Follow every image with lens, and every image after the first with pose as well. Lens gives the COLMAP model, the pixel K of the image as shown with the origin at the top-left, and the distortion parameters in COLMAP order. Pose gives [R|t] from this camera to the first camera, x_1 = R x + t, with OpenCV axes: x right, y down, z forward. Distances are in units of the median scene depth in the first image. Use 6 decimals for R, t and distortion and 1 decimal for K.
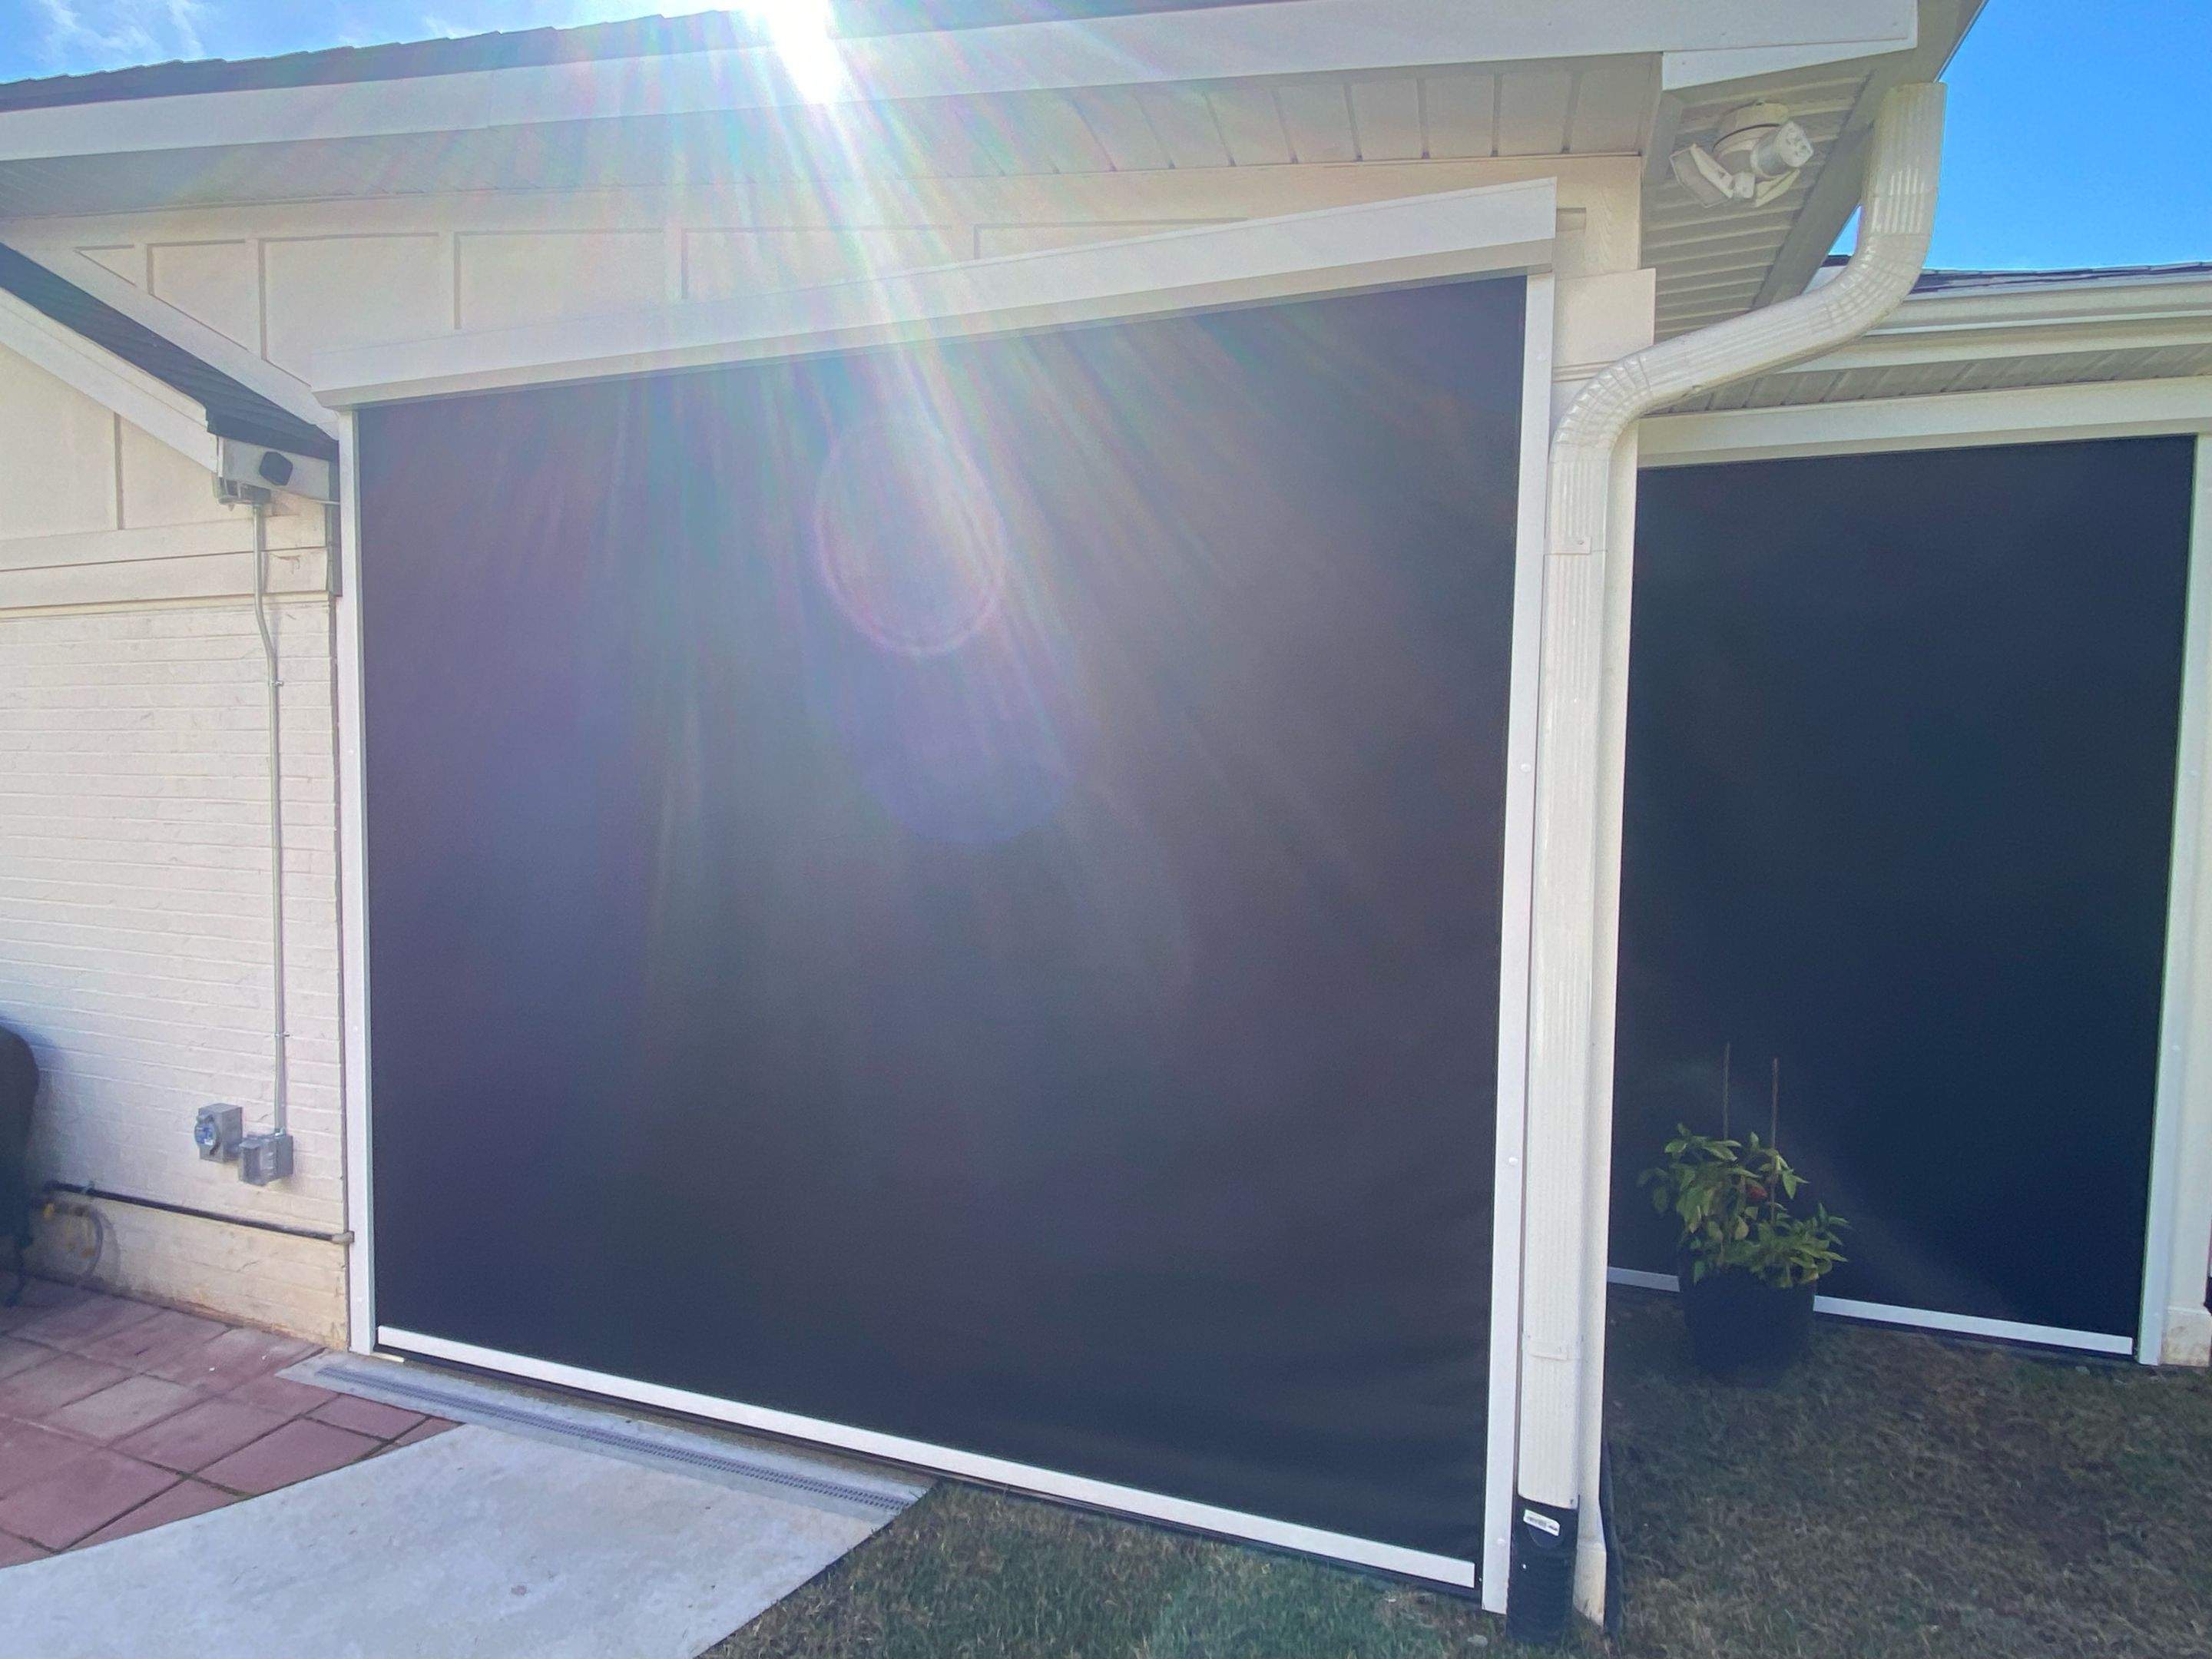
lens RADIAL K [[1276.1, 0, 1024.9], [0, 1276.1, 846.7], [0, 0, 1]] dist [-0.004896, -0.002560]
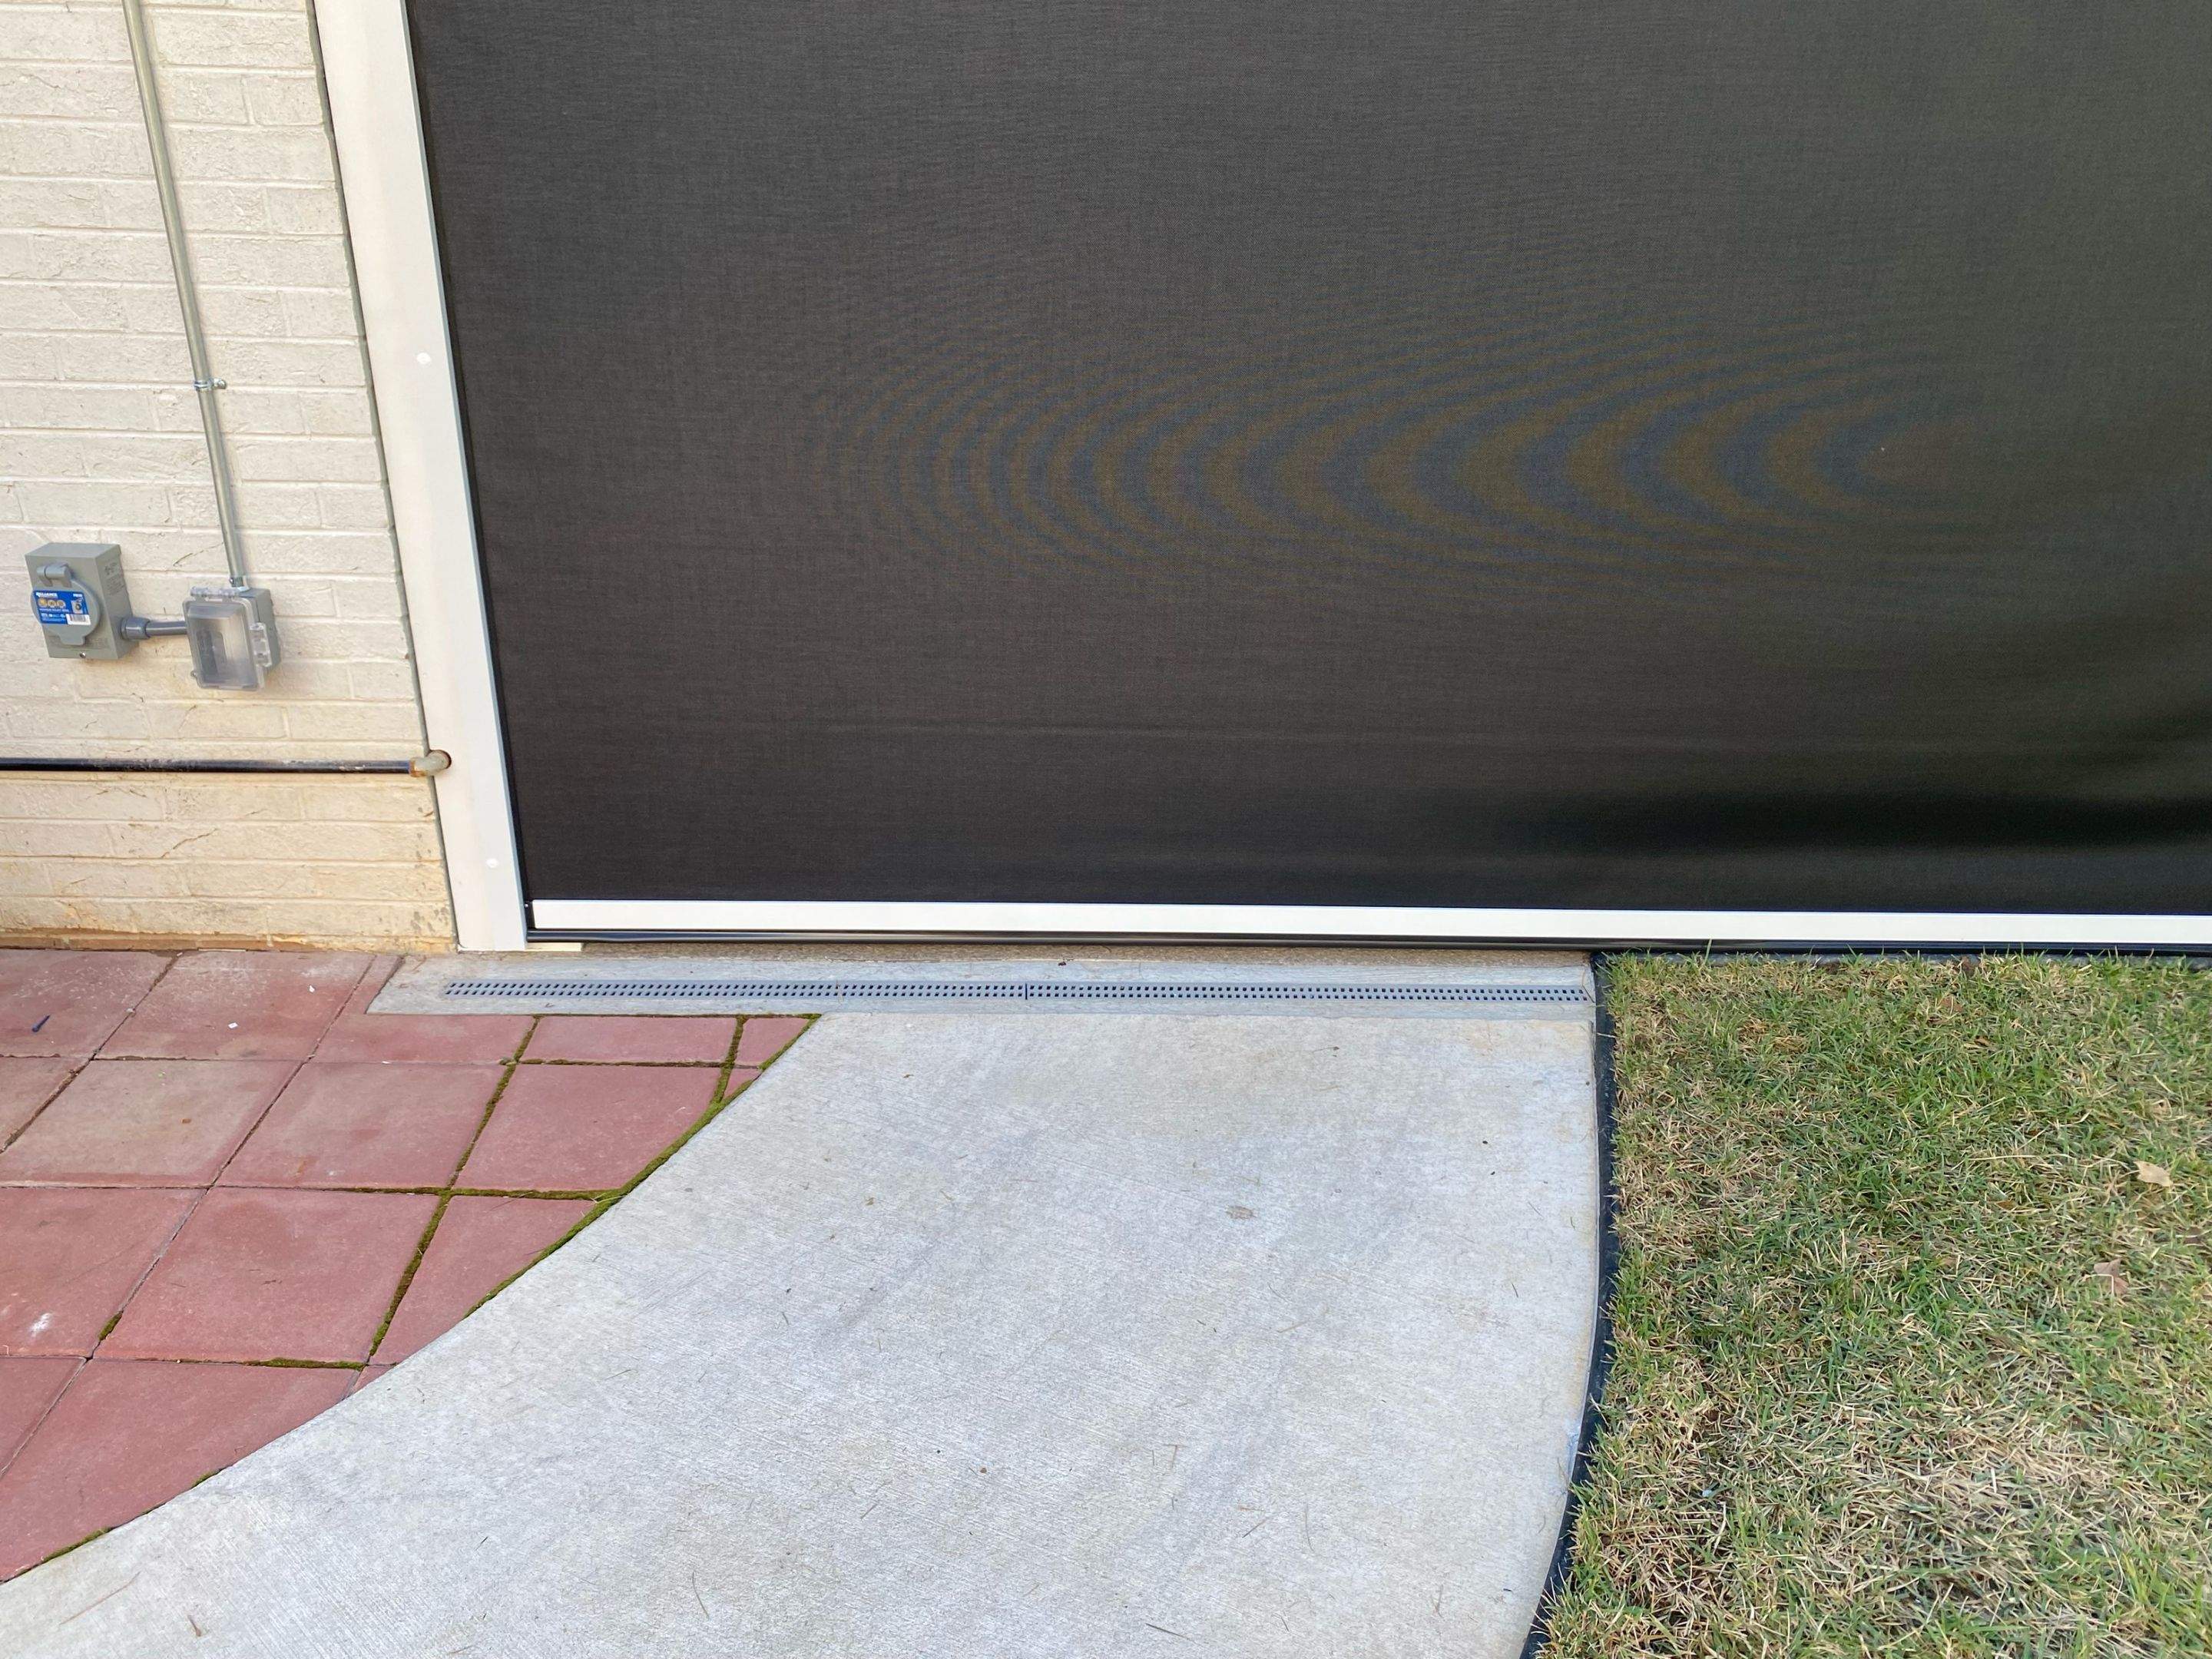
lens RADIAL K [[1640.1, 0, 1106.0], [0, 1640.1, 829.5], [0, 0, 1]] dist [-0.003385, -0.001917]
pose [[0.921258, -0.150947, 0.358467, -0.539916], [0.004052, 0.925298, 0.379220, 0.072838], [-0.388931, -0.347907, 0.853049, 0.294977]]
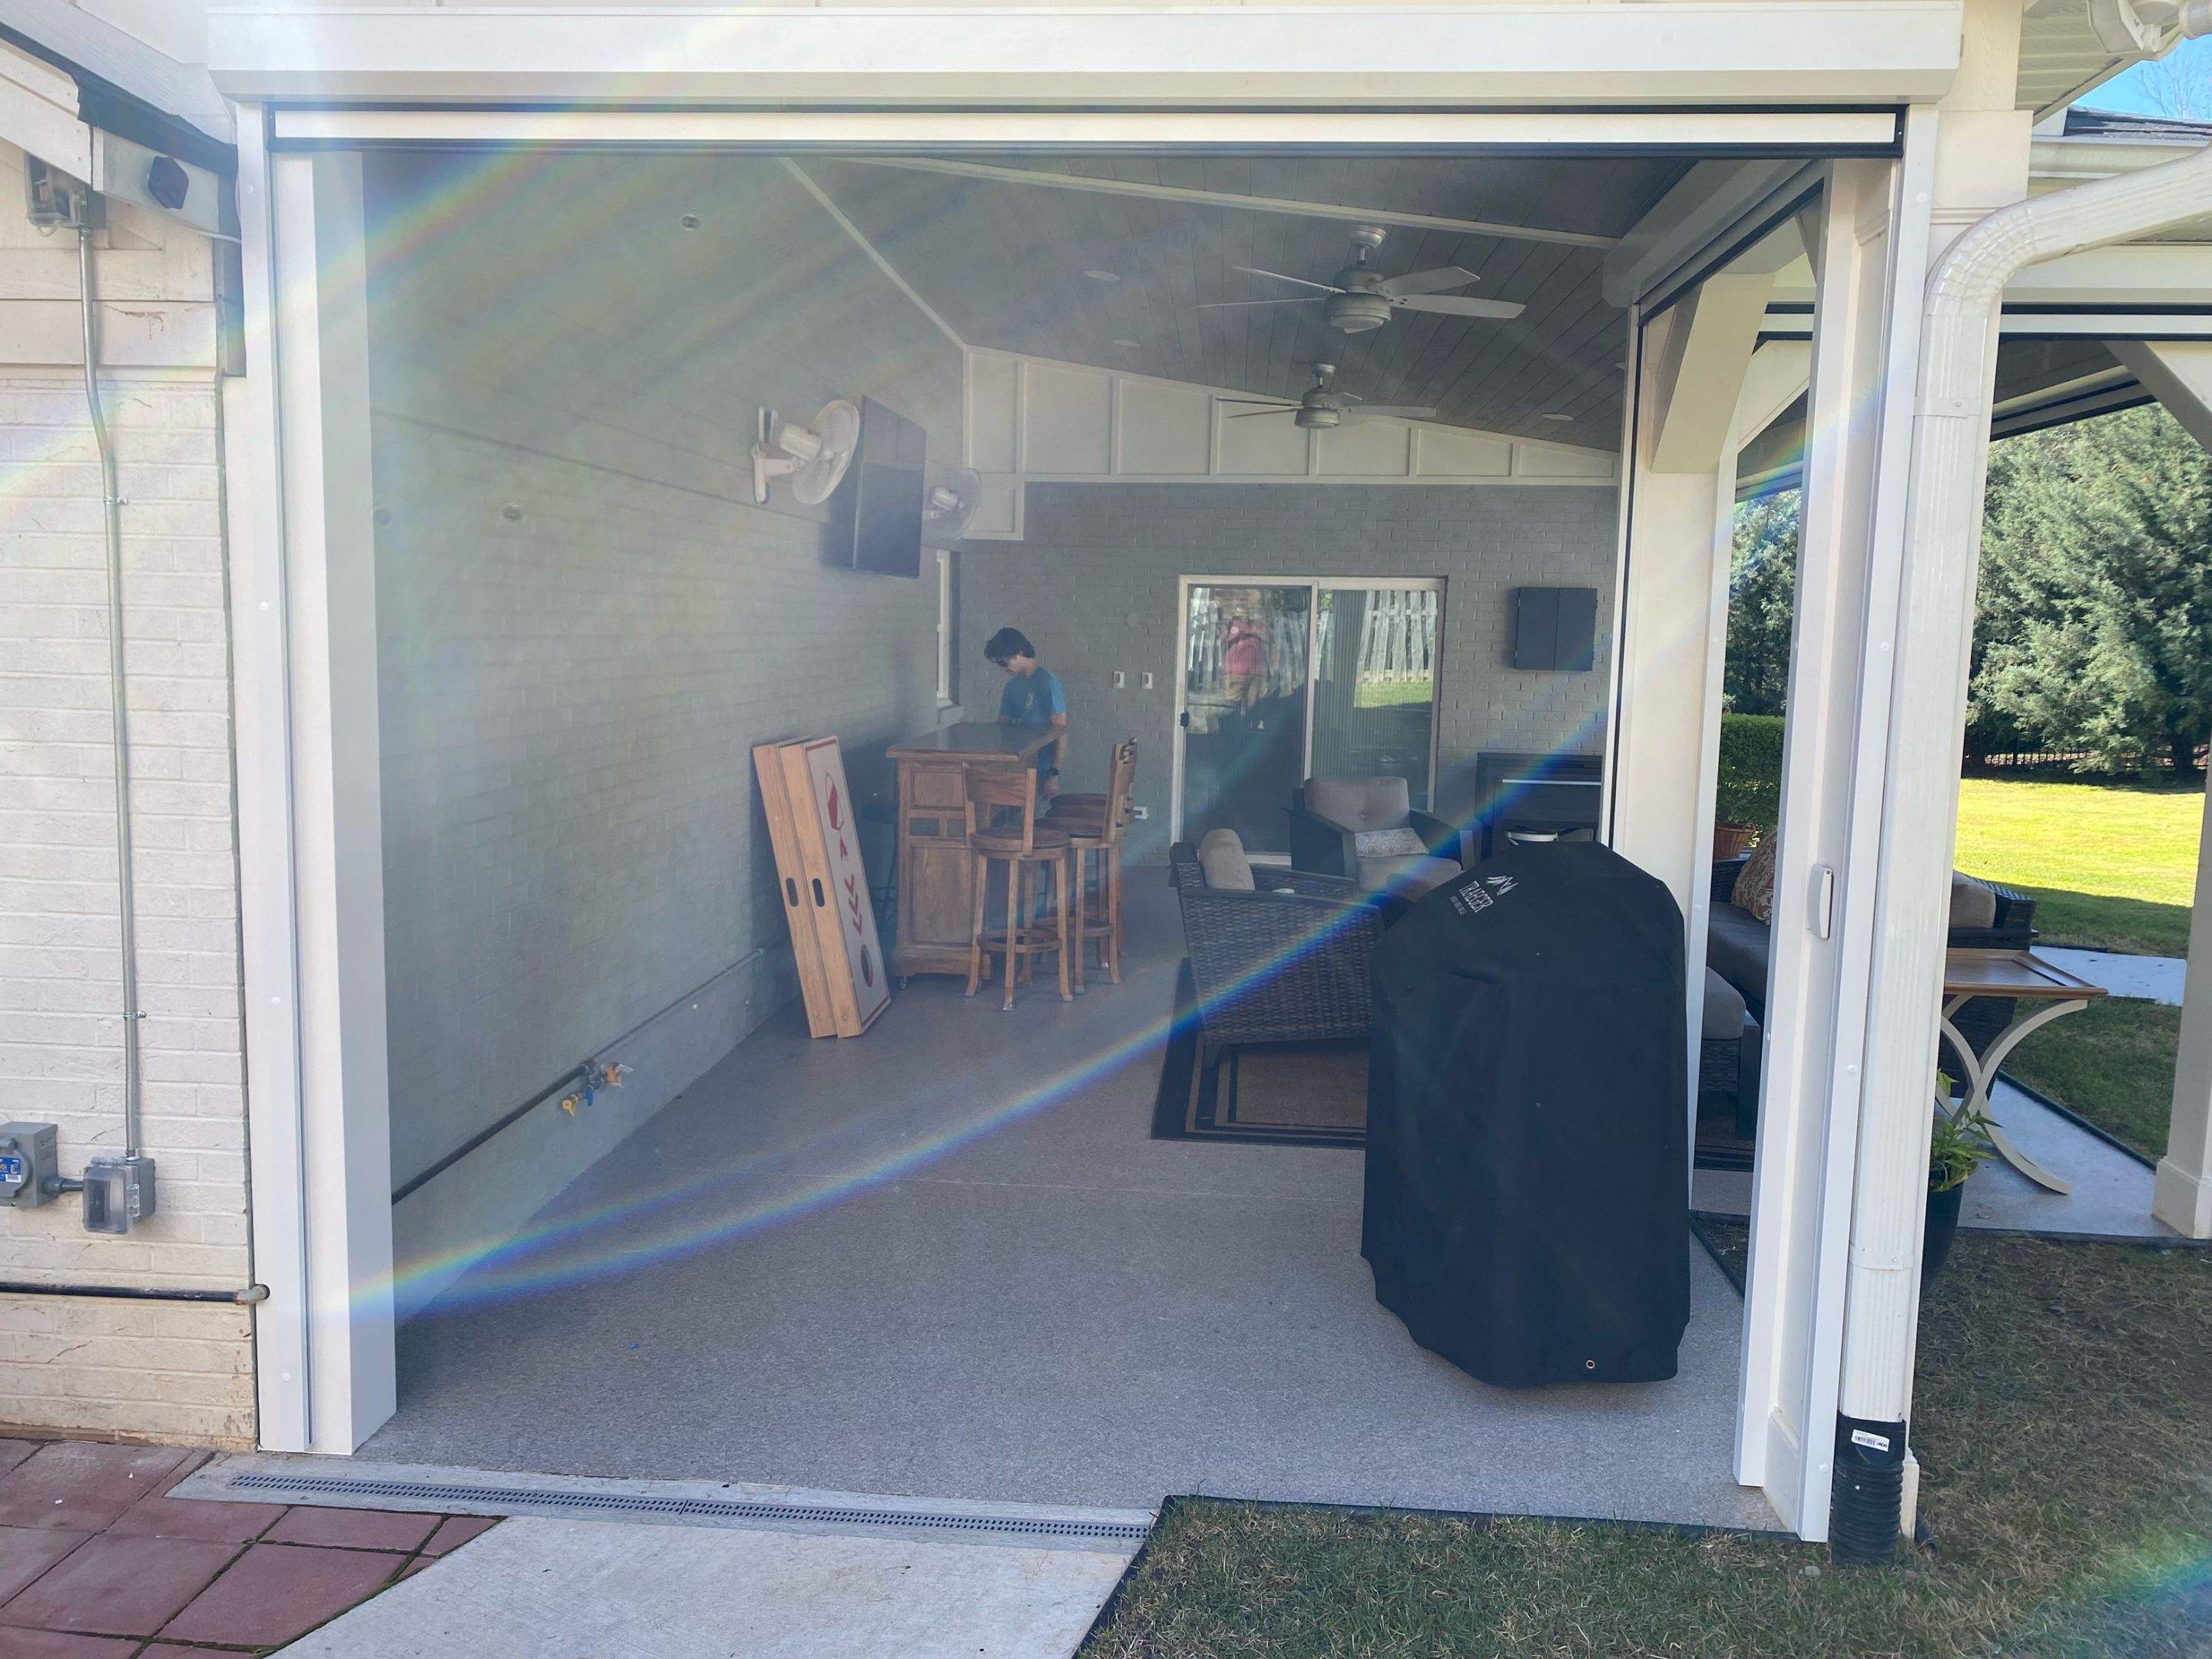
lens RADIAL K [[1684.7, 0, 1106.0], [0, 1684.7, 829.5], [0, 0, 1]] dist [-0.003570, 0.010991]
pose [[0.959657, -0.023303, 0.280205, -0.345309], [0.006402, 0.998112, 0.061081, -0.005283], [-0.281100, -0.056823, 0.957995, -0.016596]]
